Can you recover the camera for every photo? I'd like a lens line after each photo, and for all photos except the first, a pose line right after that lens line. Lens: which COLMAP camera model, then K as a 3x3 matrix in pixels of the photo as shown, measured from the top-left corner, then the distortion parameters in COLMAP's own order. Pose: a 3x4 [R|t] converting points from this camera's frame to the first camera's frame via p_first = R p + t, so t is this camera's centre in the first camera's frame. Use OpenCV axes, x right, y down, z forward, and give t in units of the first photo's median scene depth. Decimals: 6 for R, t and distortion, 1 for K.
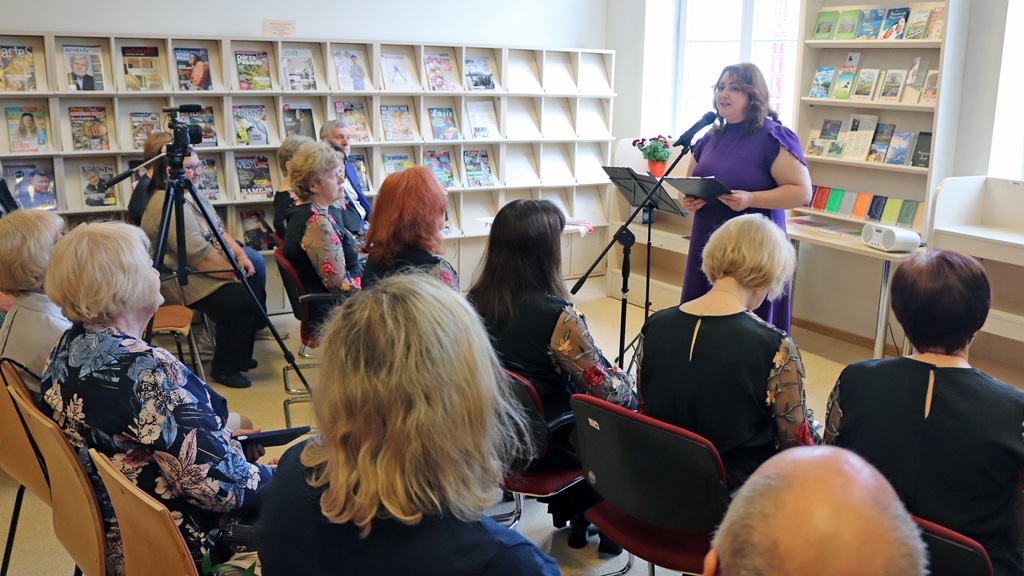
lens RADIAL K [[858.5, 0, 512.0], [0, 858.5, 288.0], [0, 0, 1]] dist [-0.174797, 0.149562]
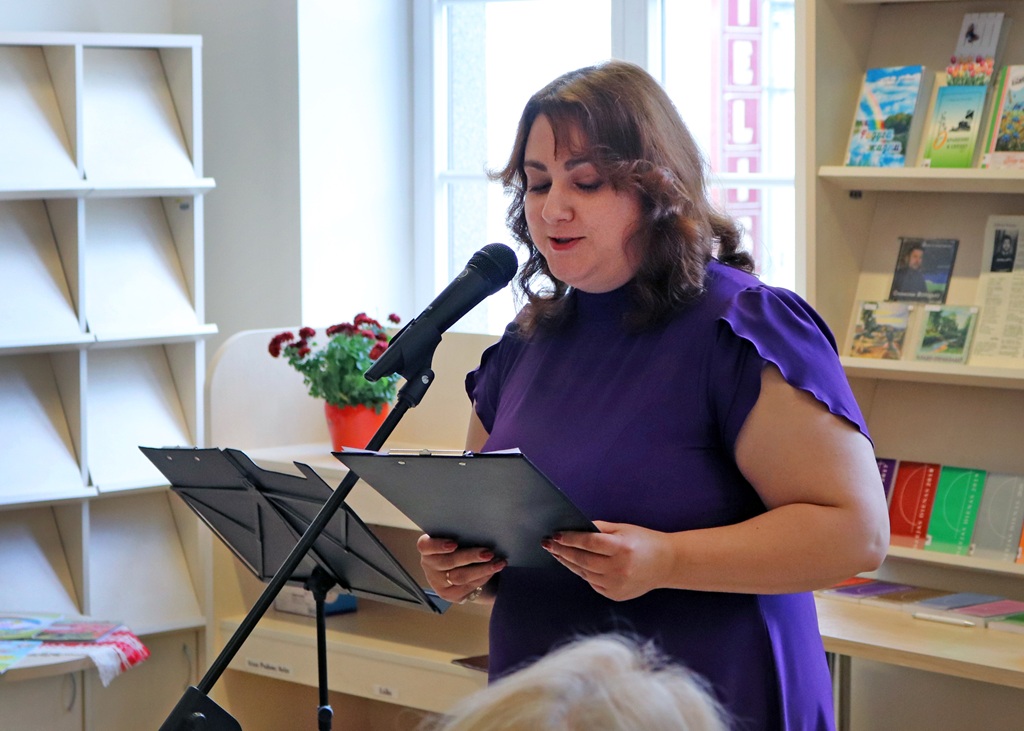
lens RADIAL K [[2345.3, 0, 512.0], [0, 2345.3, 365.5], [0, 0, 1]] dist [-0.008795, 0.110190]
pose [[0.979747, -0.042855, 0.195598, 0.071026], [0.069820, 0.988638, -0.133119, -0.054374], [-0.187671, 0.144079, 0.971607, 0.216421]]
